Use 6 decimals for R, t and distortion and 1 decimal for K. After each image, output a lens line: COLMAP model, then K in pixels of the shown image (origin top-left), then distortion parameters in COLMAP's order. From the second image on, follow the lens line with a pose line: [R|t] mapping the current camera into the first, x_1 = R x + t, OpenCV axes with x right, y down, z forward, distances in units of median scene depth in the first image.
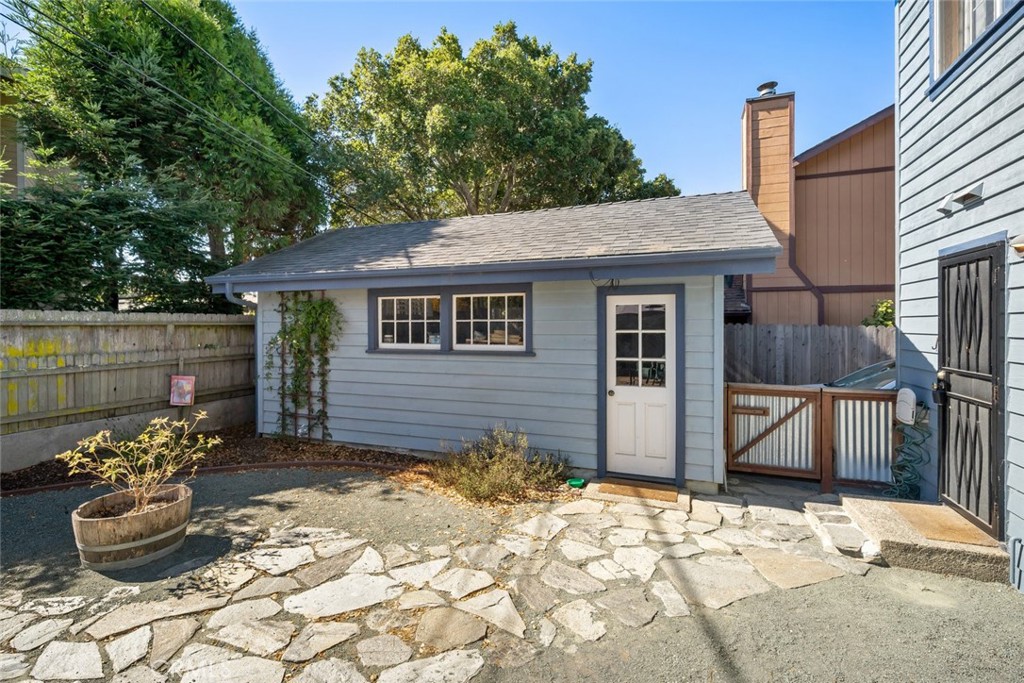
lens RADIAL K [[469.6, 0, 506.7], [0, 469.6, 325.2], [0, 0, 1]] dist [-0.000528, -0.000251]
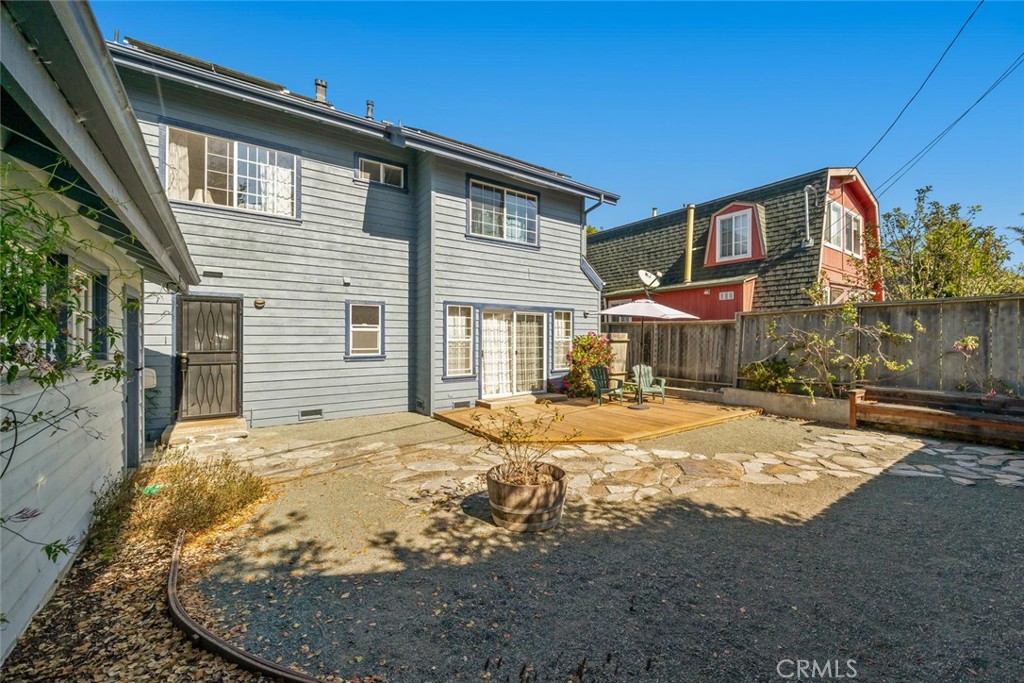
lens RADIAL K [[420.8, 0, 560.8], [0, 420.8, 341.7], [0, 0, 1]] dist [-0.001111, -0.000059]
pose [[-0.870079, -0.002055, 0.492908, -0.862179], [0.002838, 0.999954, 0.009178, 0.025157], [-0.492904, 0.009385, -0.870033, 1.161605]]
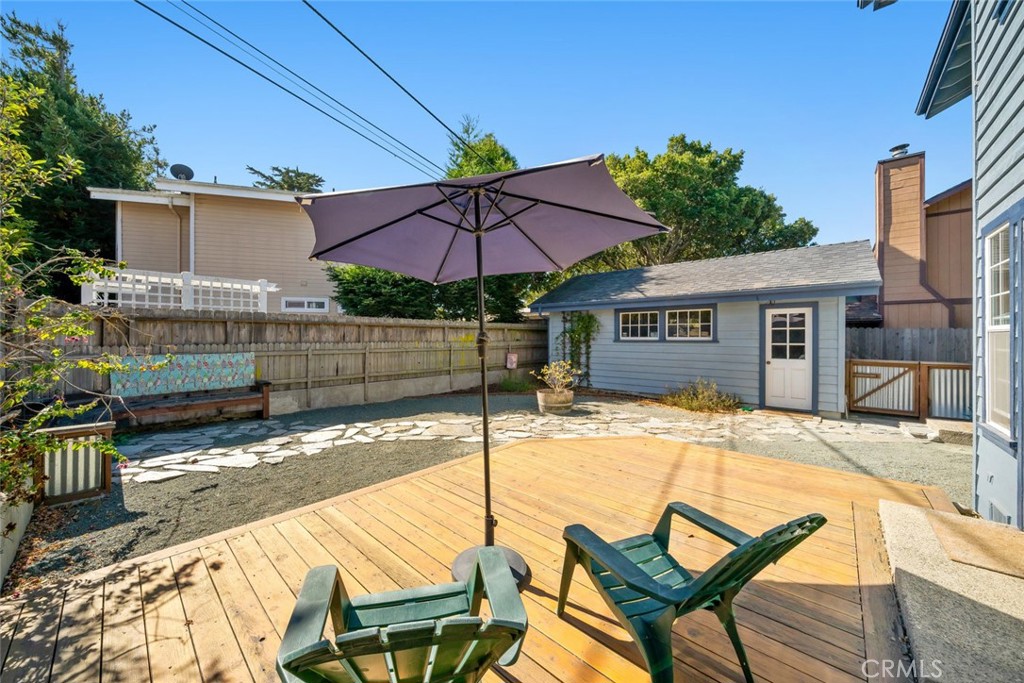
lens RADIAL K [[367.7, 0, 495.2], [0, 367.7, 337.5], [0, 0, 1]] dist [-0.008950, -0.000030]
pose [[0.930784, 0.004176, -0.365547, -0.220935], [-0.003964, 0.999991, 0.001331, 0.044500], [0.365549, 0.000210, 0.930792, -0.636178]]
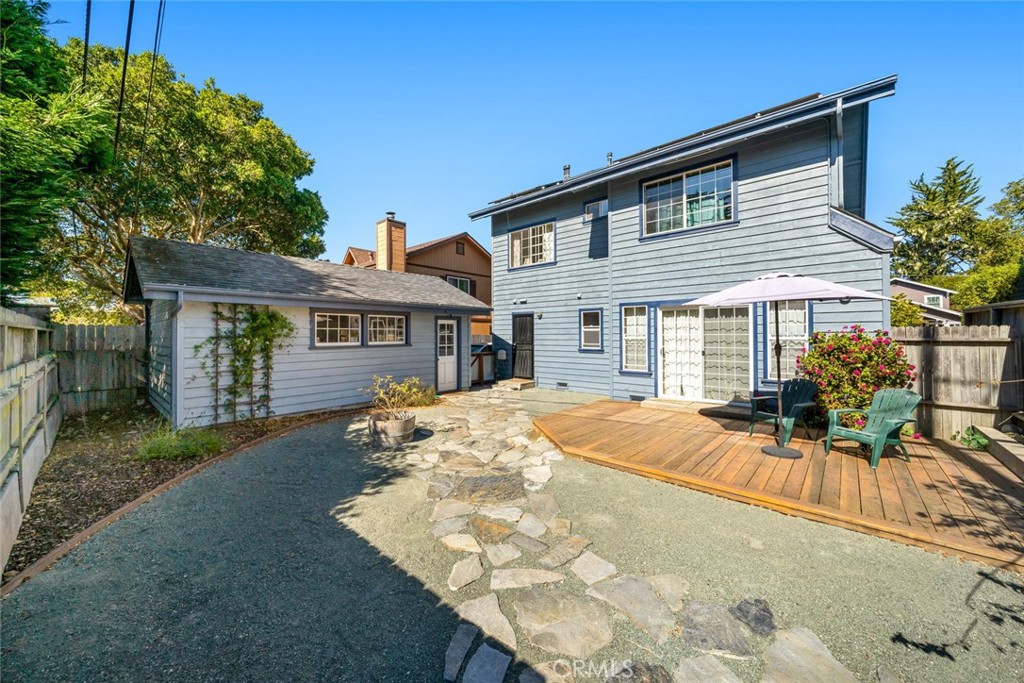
lens RADIAL K [[368.6, 0, 512.0], [0, 368.6, 341.5], [0, 0, 1]] dist [-0.010194, -0.000013]
pose [[0.338593, -0.016929, 0.940781, -1.310645], [0.005861, 0.999857, 0.015882, 0.020056], [-0.940915, 0.000137, 0.338644, -0.014189]]
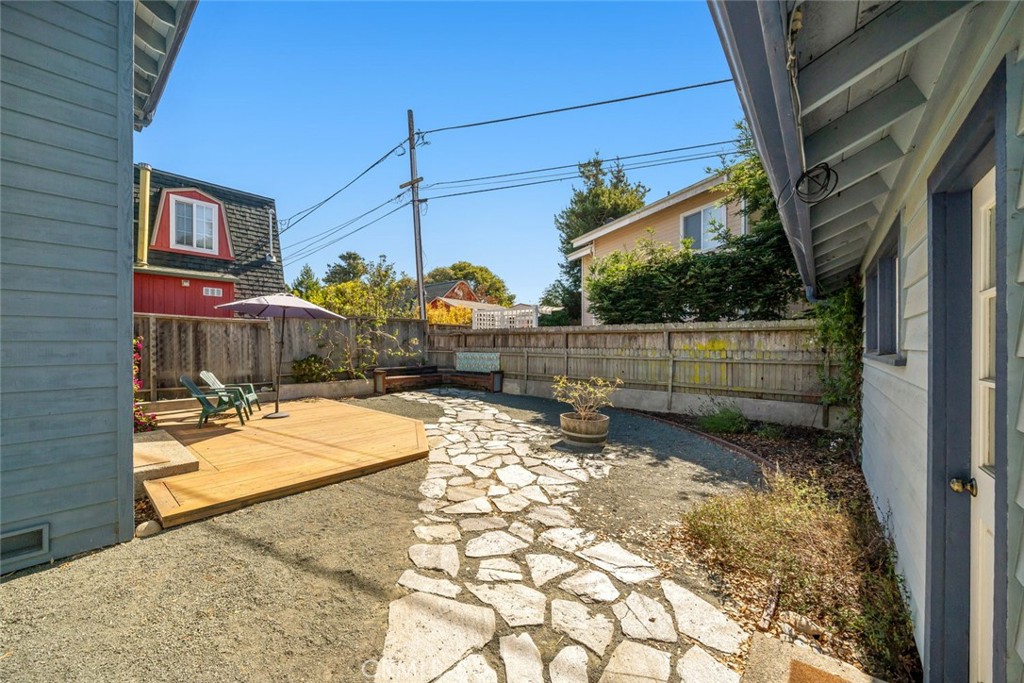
lens RADIAL K [[382.0, 0, 464.3], [0, 382.0, 343.9], [0, 0, 1]] dist [0.000209, 0.000003]
pose [[-0.367901, 0.003659, -0.929858, 0.539203], [-0.004237, 0.999975, 0.005612, 0.040670], [0.929855, 0.006004, -0.367876, 0.695924]]
